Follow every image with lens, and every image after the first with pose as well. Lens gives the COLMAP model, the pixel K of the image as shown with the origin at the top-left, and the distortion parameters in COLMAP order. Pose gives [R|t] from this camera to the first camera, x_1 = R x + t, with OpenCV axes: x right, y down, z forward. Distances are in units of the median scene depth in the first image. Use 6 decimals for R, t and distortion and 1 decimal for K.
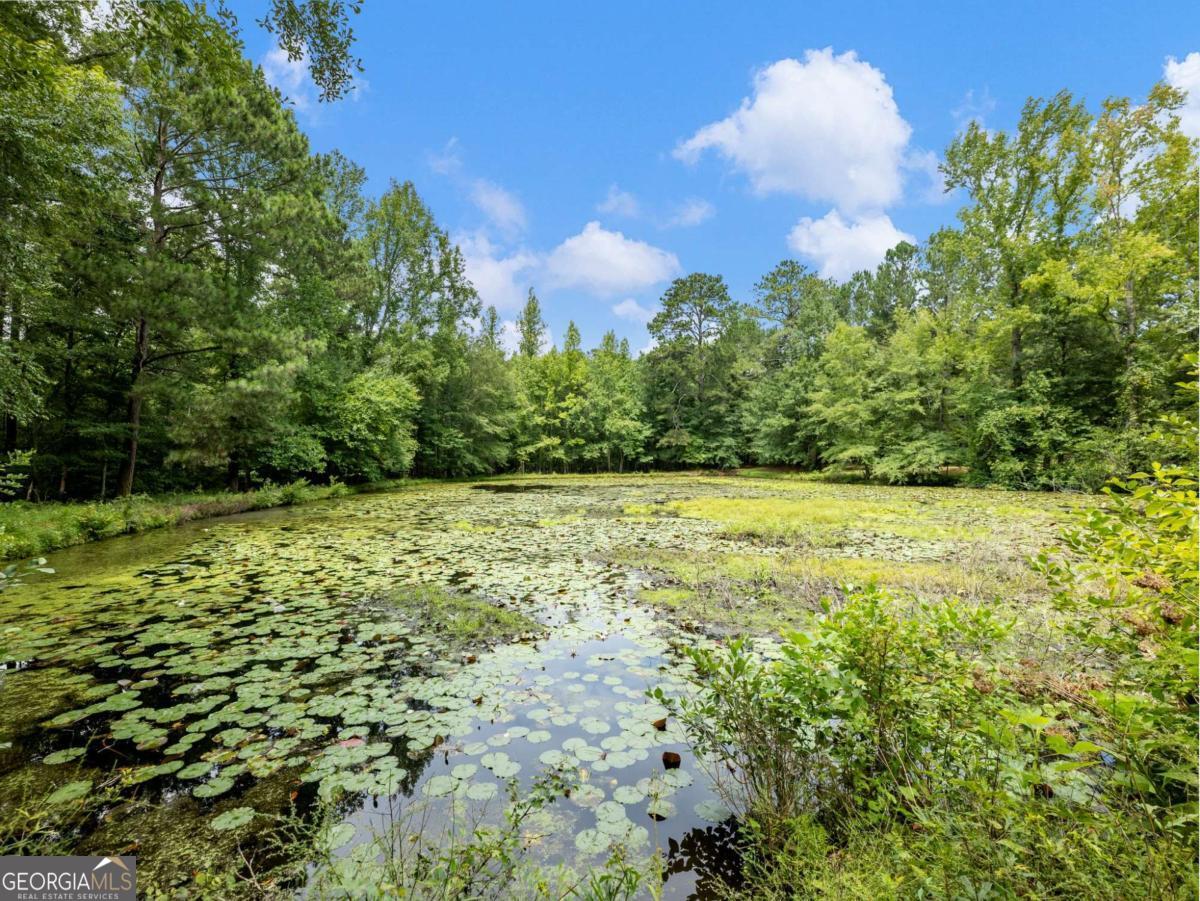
lens RADIAL K [[550.2, 0, 600.0], [0, 550.2, 450.5], [0, 0, 1]] dist [-0.000087, 0.000233]
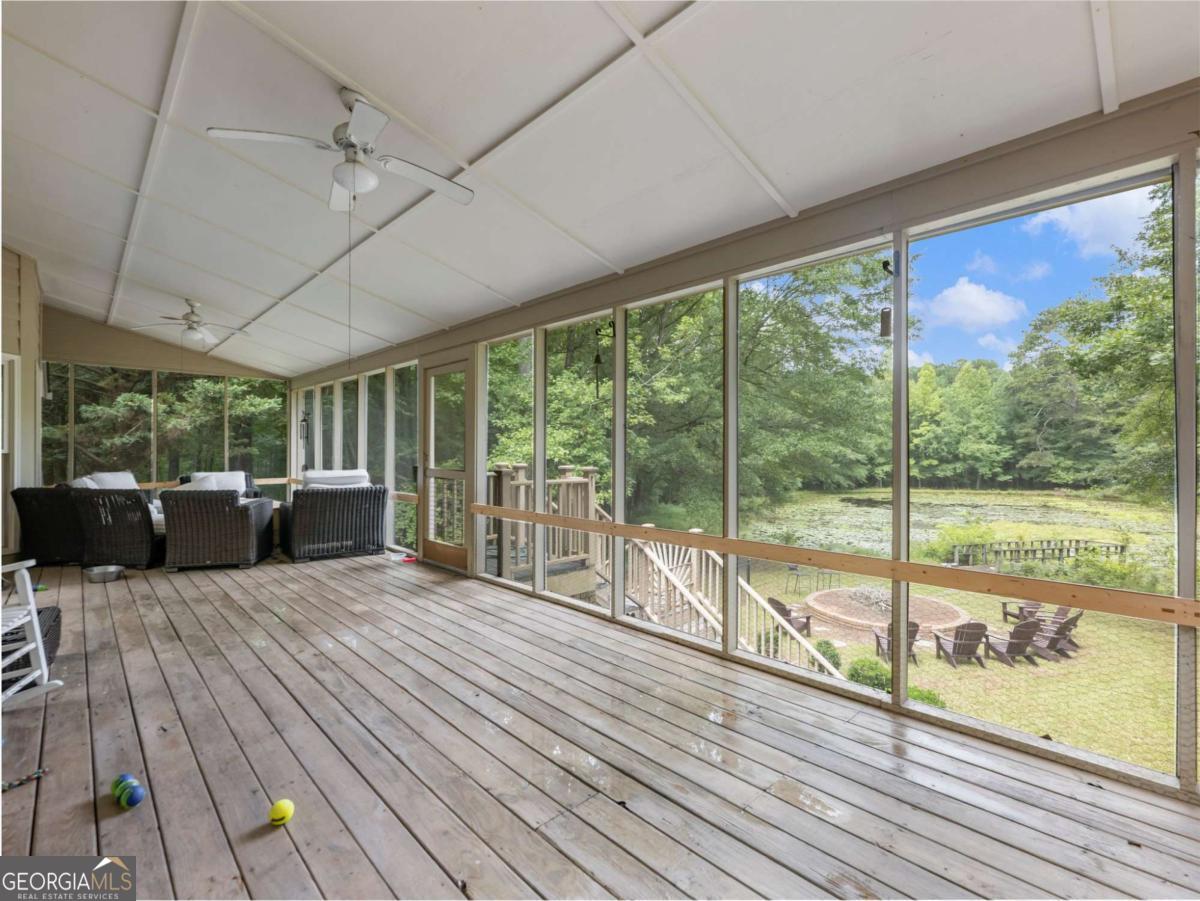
lens RADIAL K [[548.0, 0, 600.0], [0, 548.0, 450.5], [0, 0, 1]] dist [0.002015, -0.000845]
pose [[0.813202, 0.003761, -0.581970, 0.068334], [0.002506, 0.999947, 0.009965, -0.056239], [0.581976, -0.009562, 0.813149, -0.395007]]
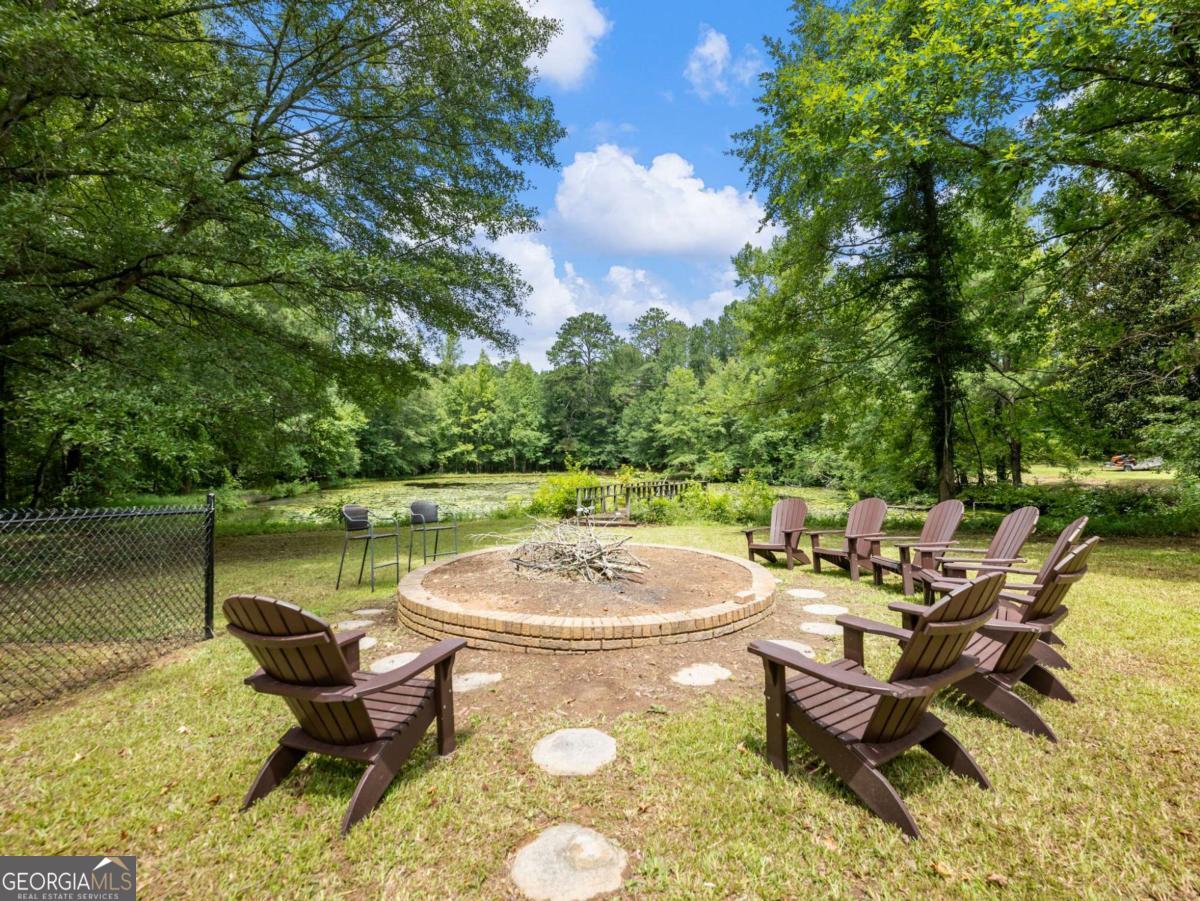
lens RADIAL K [[548.0, 0, 600.0], [0, 548.0, 450.5], [0, 0, 1]] dist [0.002015, -0.000845]
pose [[0.989004, 0.004852, 0.147807, 0.027150], [-0.005553, 0.999975, 0.004331, -0.016633], [-0.147783, -0.005104, 0.989007, -0.257468]]
